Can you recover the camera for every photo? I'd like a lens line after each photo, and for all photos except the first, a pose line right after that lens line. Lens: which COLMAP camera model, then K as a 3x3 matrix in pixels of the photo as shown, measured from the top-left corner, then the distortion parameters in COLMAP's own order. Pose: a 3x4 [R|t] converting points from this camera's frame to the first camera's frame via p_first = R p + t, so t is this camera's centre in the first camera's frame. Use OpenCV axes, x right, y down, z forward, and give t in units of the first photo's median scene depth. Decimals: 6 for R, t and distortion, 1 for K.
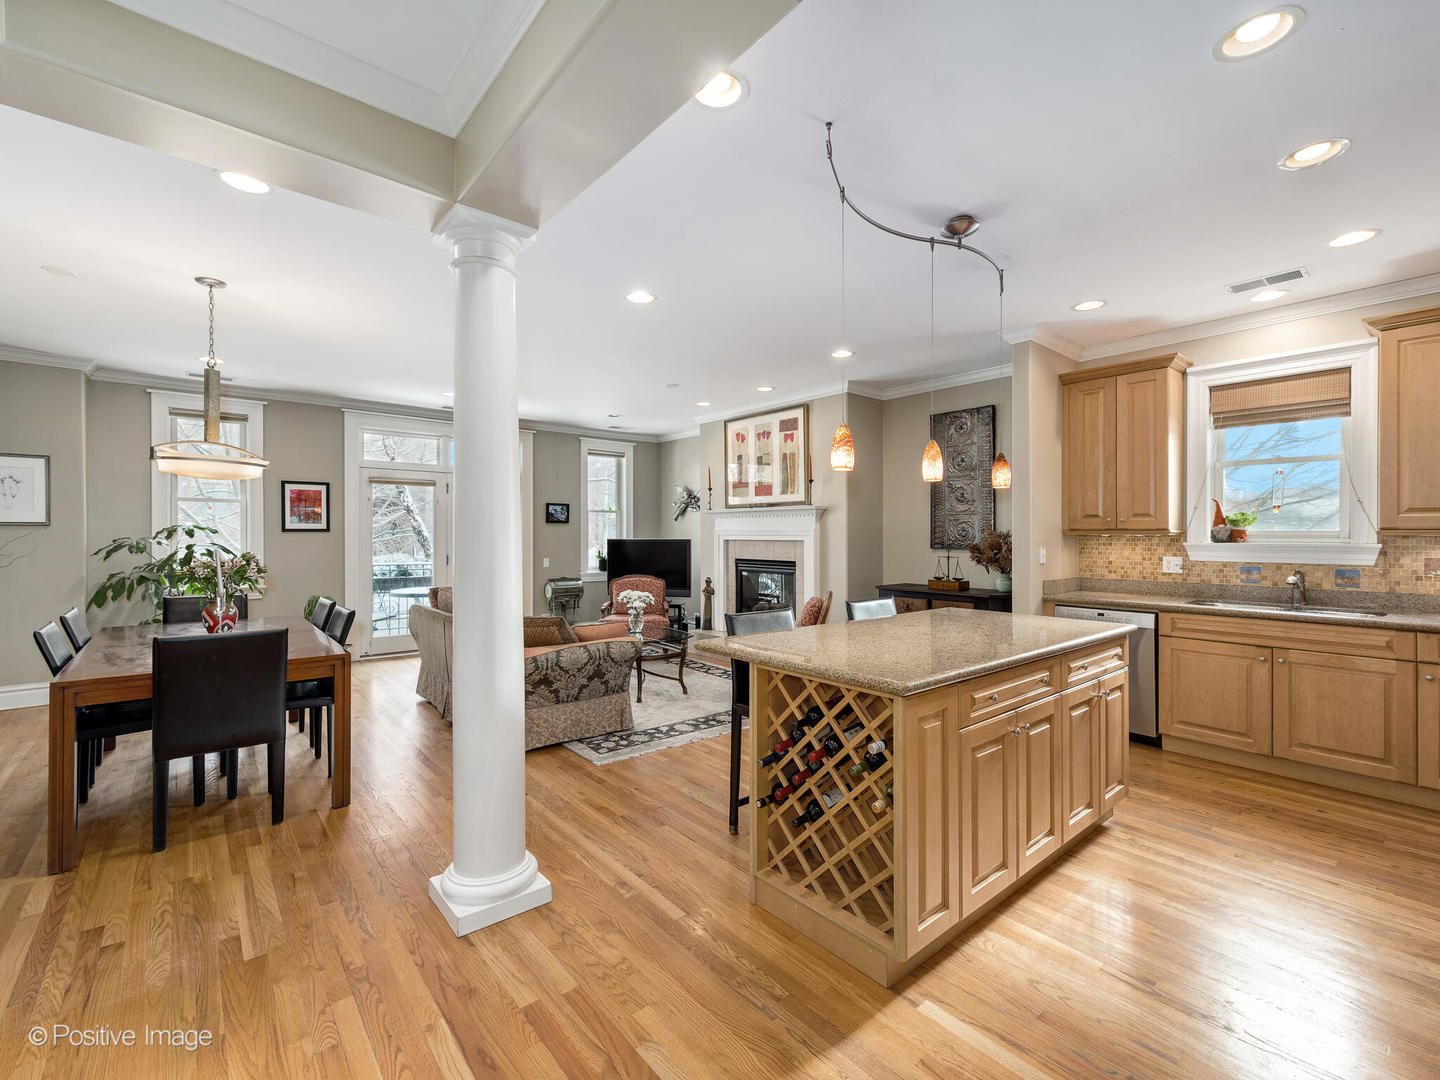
lens RADIAL K [[640.3, 0, 721.2], [0, 640.3, 539.3], [0, 0, 1]] dist [0.013507, -0.003212]
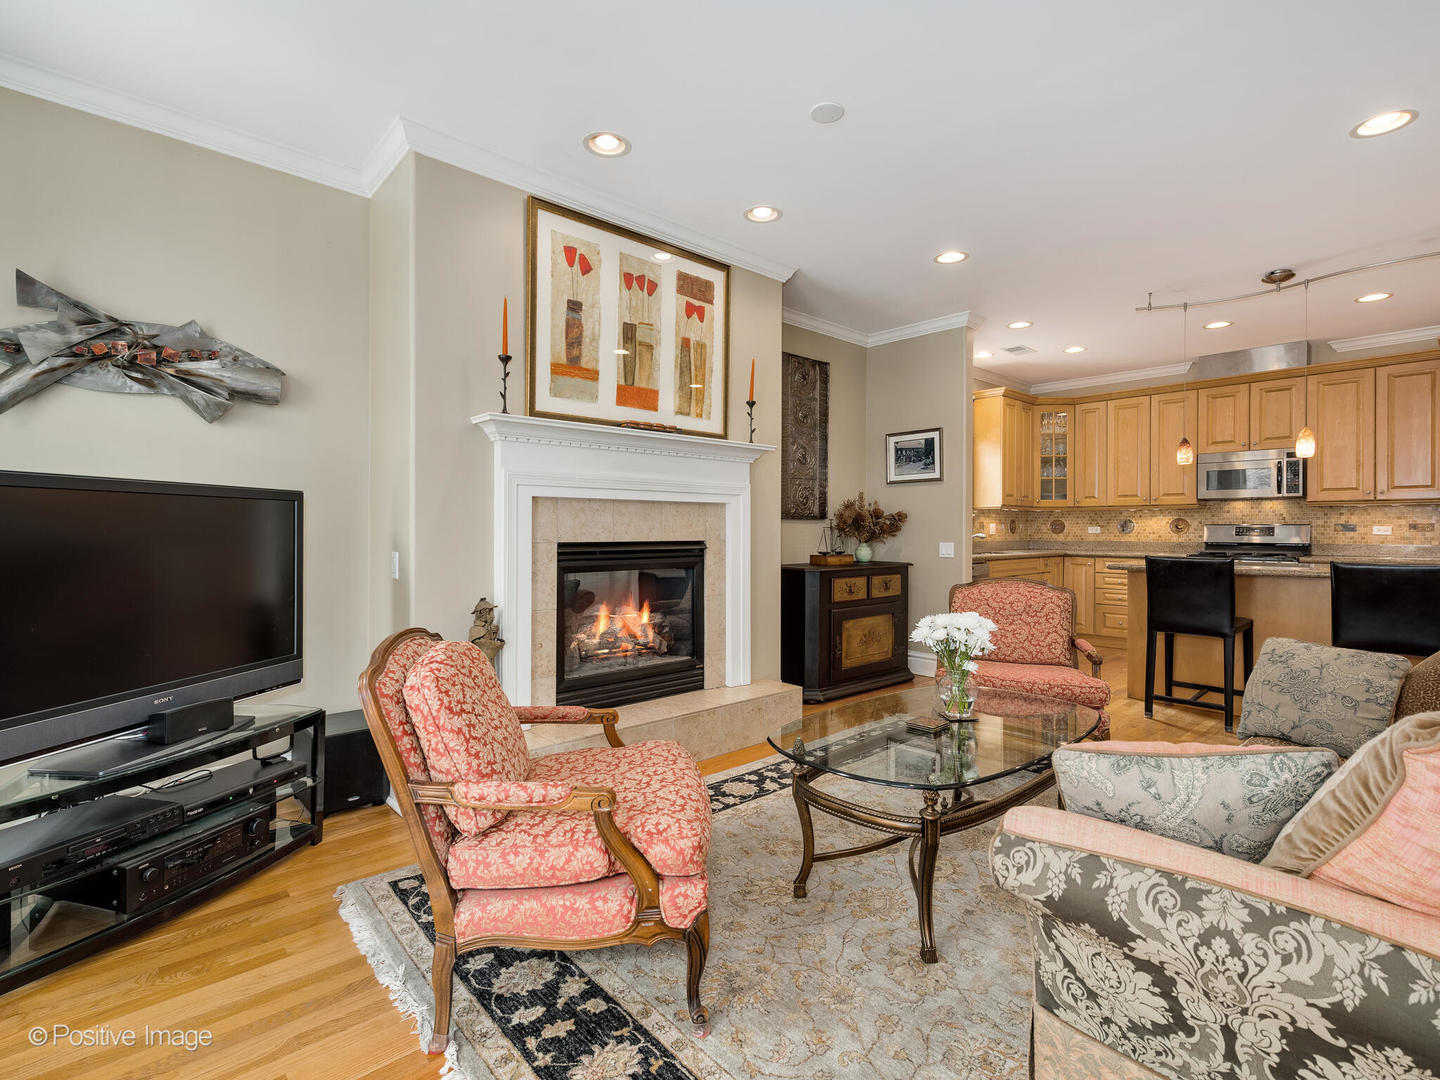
lens RADIAL K [[687.9, 0, 720.8], [0, 687.9, 535.2], [0, 0, 1]] dist [0.009030, -0.001809]
pose [[-0.035675, -0.009314, 0.999320, -0.665629], [0.006987, 0.999930, 0.009569, 0.032937], [-0.999339, 0.007324, -0.035607, 1.403289]]
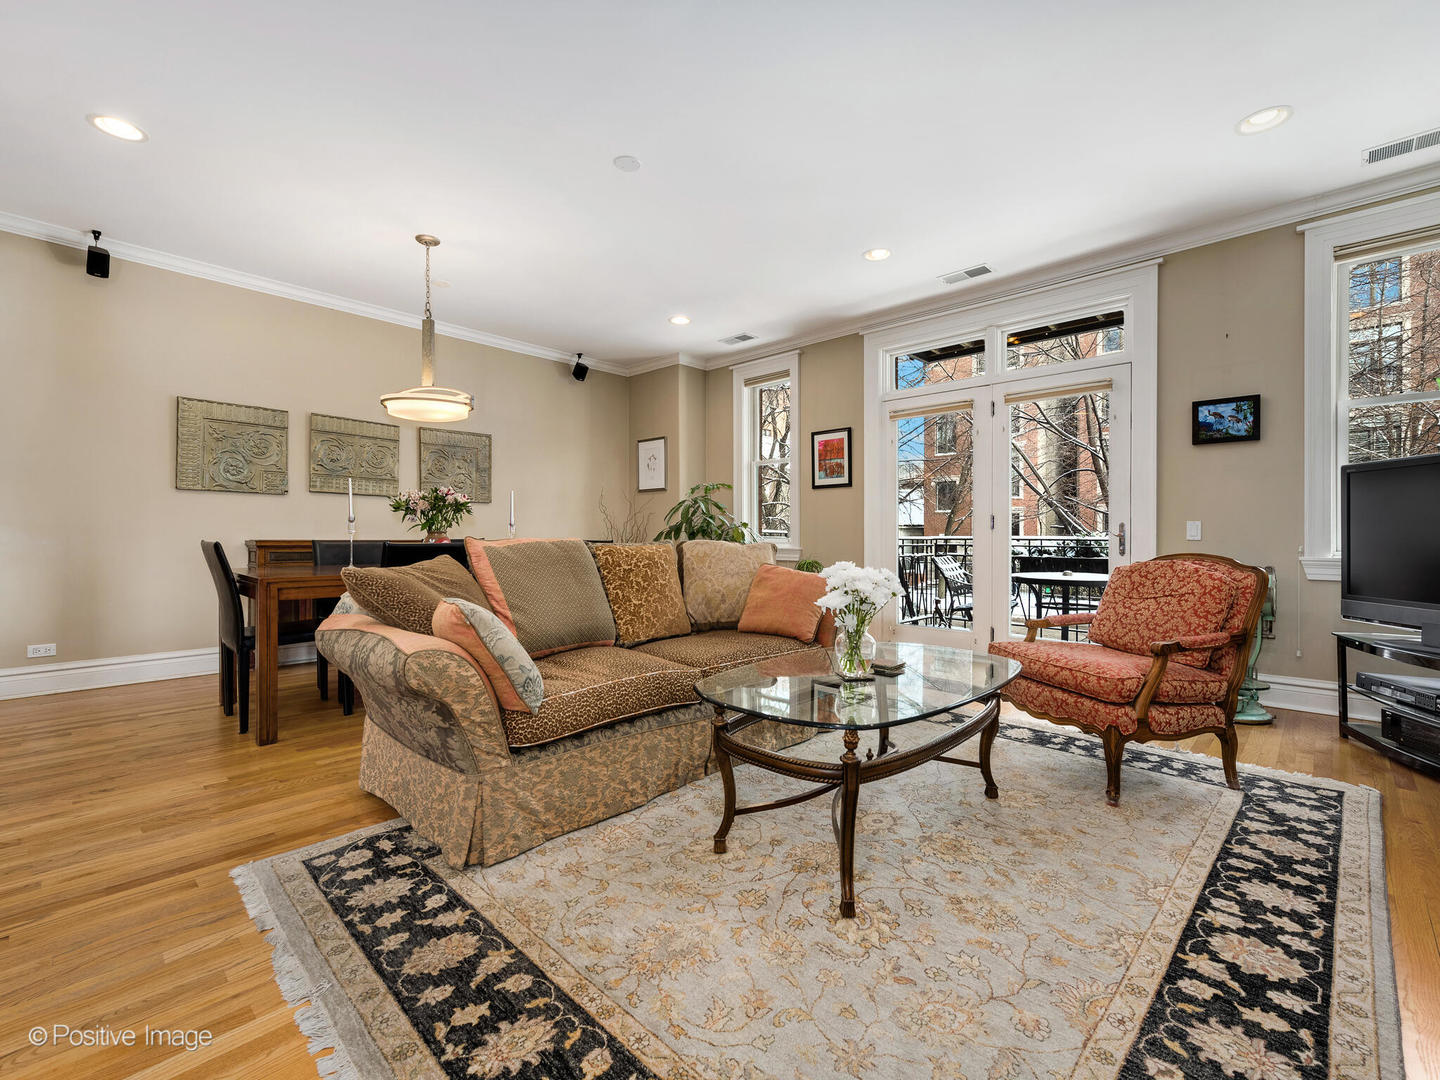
lens RADIAL K [[640.3, 0, 723.5], [0, 640.3, 535.8], [0, 0, 1]] dist [0.013507, -0.003212]
pose [[0.108126, -0.000808, -0.994137, 0.274473], [-0.008666, 0.999961, -0.001755, 0.077481], [0.994099, 0.008805, 0.108115, 1.068644]]
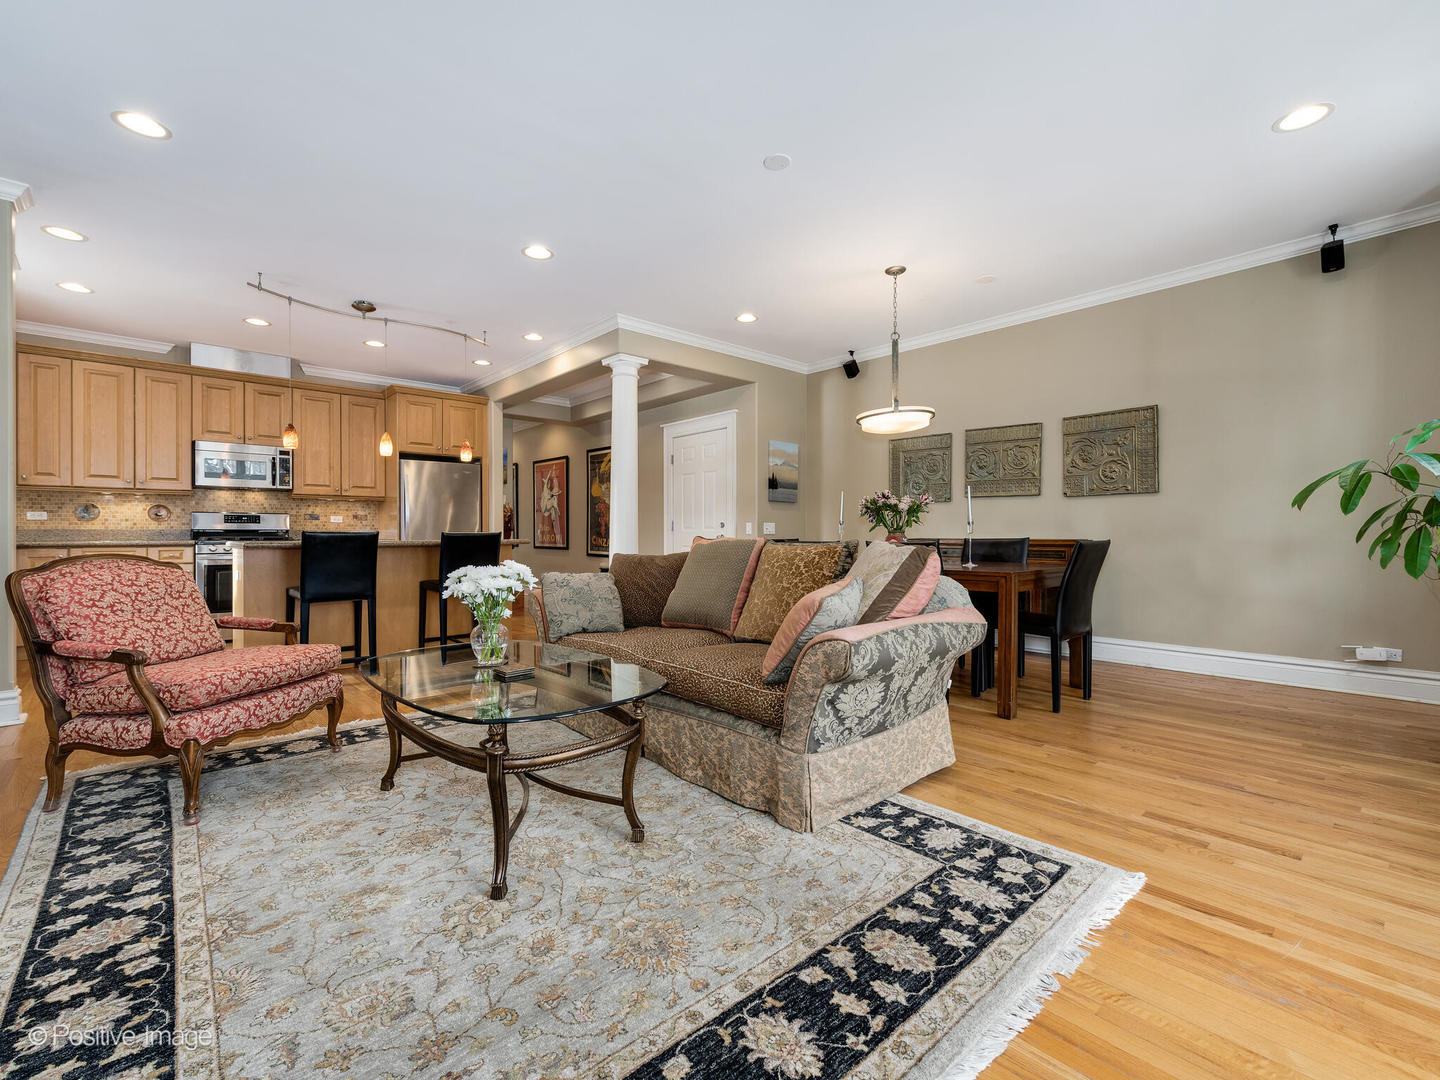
lens RADIAL K [[640.3, 0, 719.0], [0, 640.3, 533.5], [0, 0, 1]] dist [0.013507, -0.003212]
pose [[-0.999757, 0.001545, -0.021981, -0.321993], [0.001480, 0.999994, 0.002979, 0.074024], [0.021986, 0.002946, -0.999754, 1.701251]]
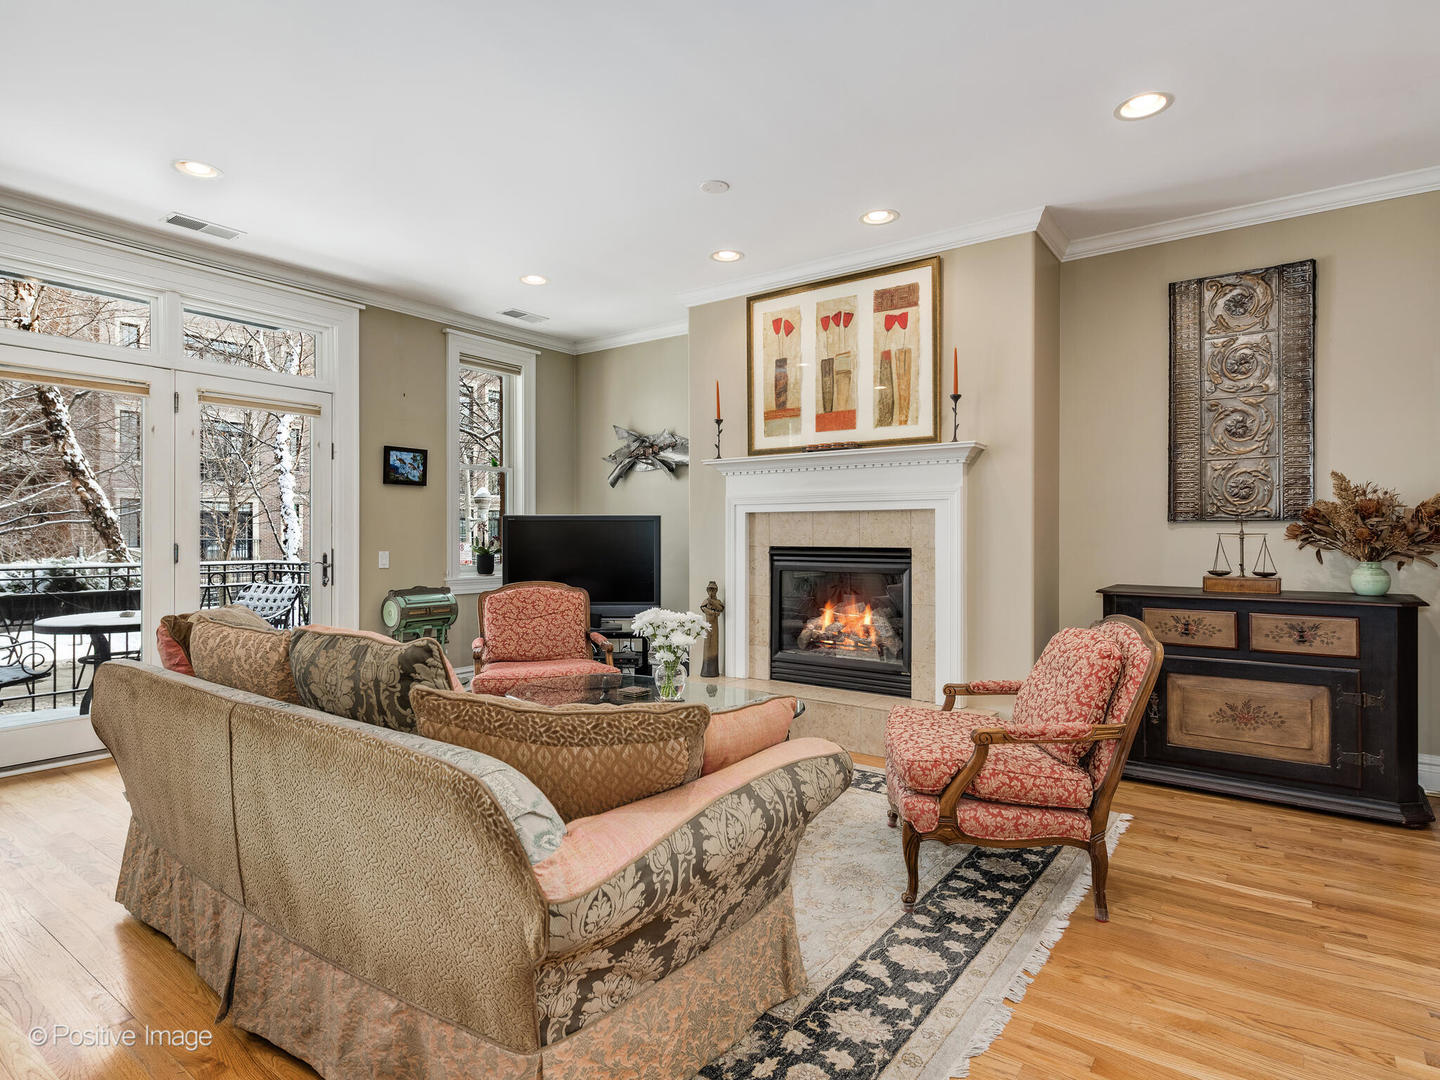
lens RADIAL K [[785.5, 0, 721.3], [0, 785.5, 535.5], [0, 0, 1]] dist [0.003855, -0.000227]
pose [[0.971117, -0.002051, 0.238596, -0.278759], [0.003410, 0.999980, -0.005283, 0.036888], [-0.238581, 0.005944, 0.971104, 0.542740]]
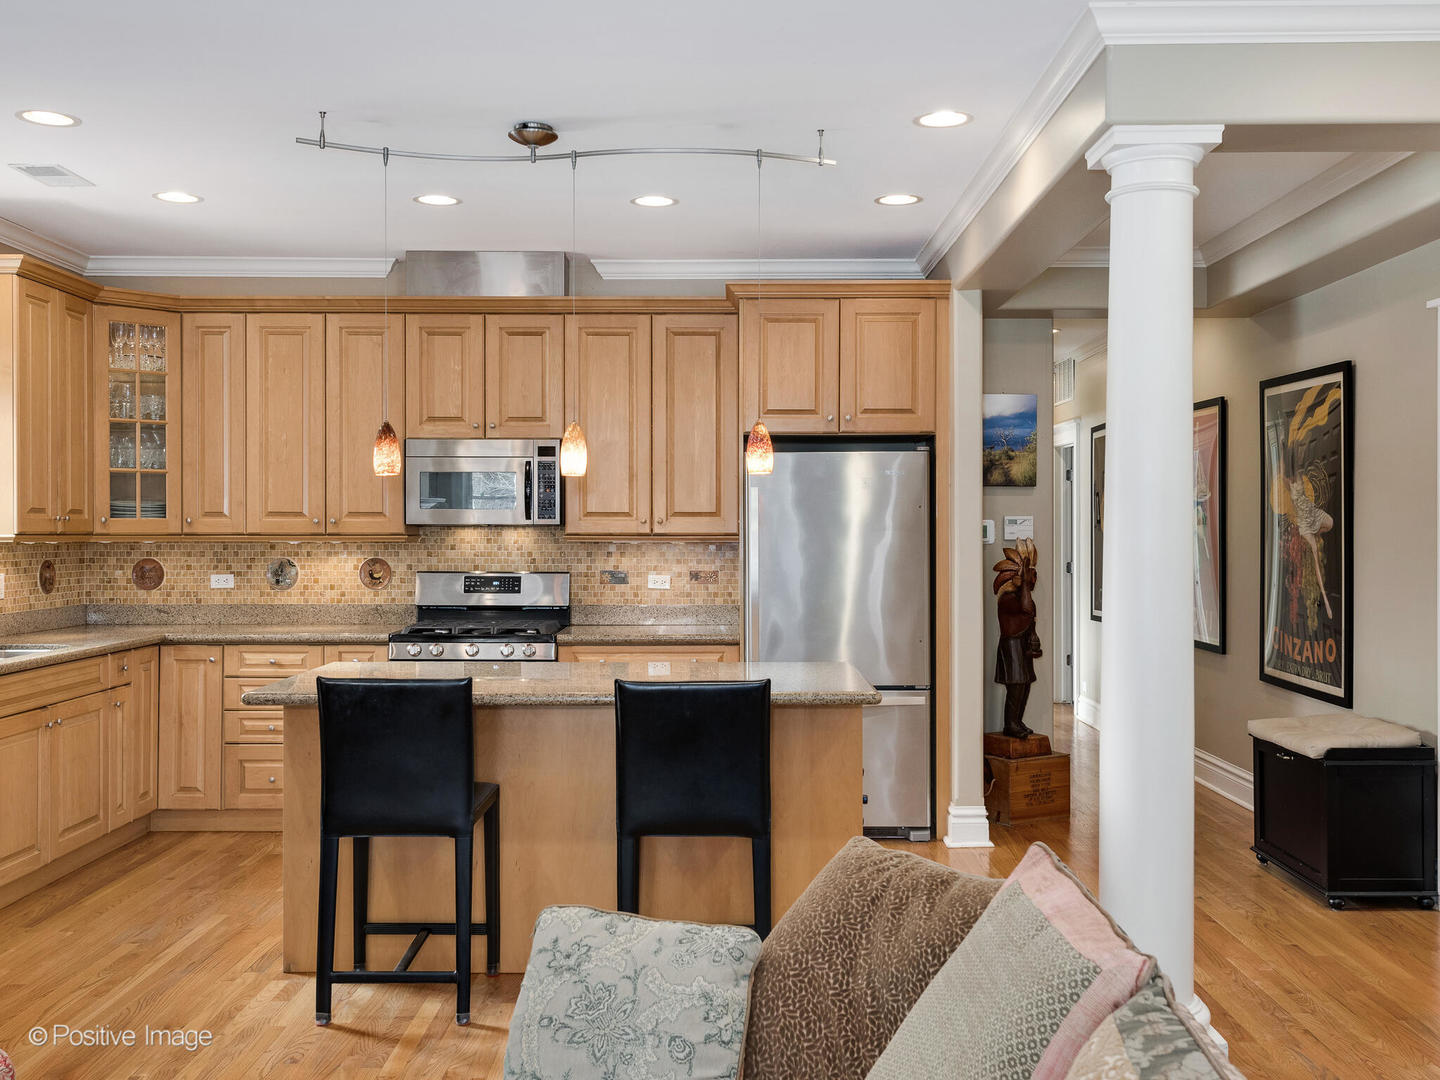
lens RADIAL K [[1428.2, 0, 705.3], [0, 1428.2, 537.8], [0, 0, 1]] dist [0.006066, 0.000000]
pose [[-0.752413, -0.006482, 0.658660, -0.527984], [0.001781, 0.999928, 0.011875, -0.023423], [-0.658689, 0.010108, -0.752347, 1.310162]]
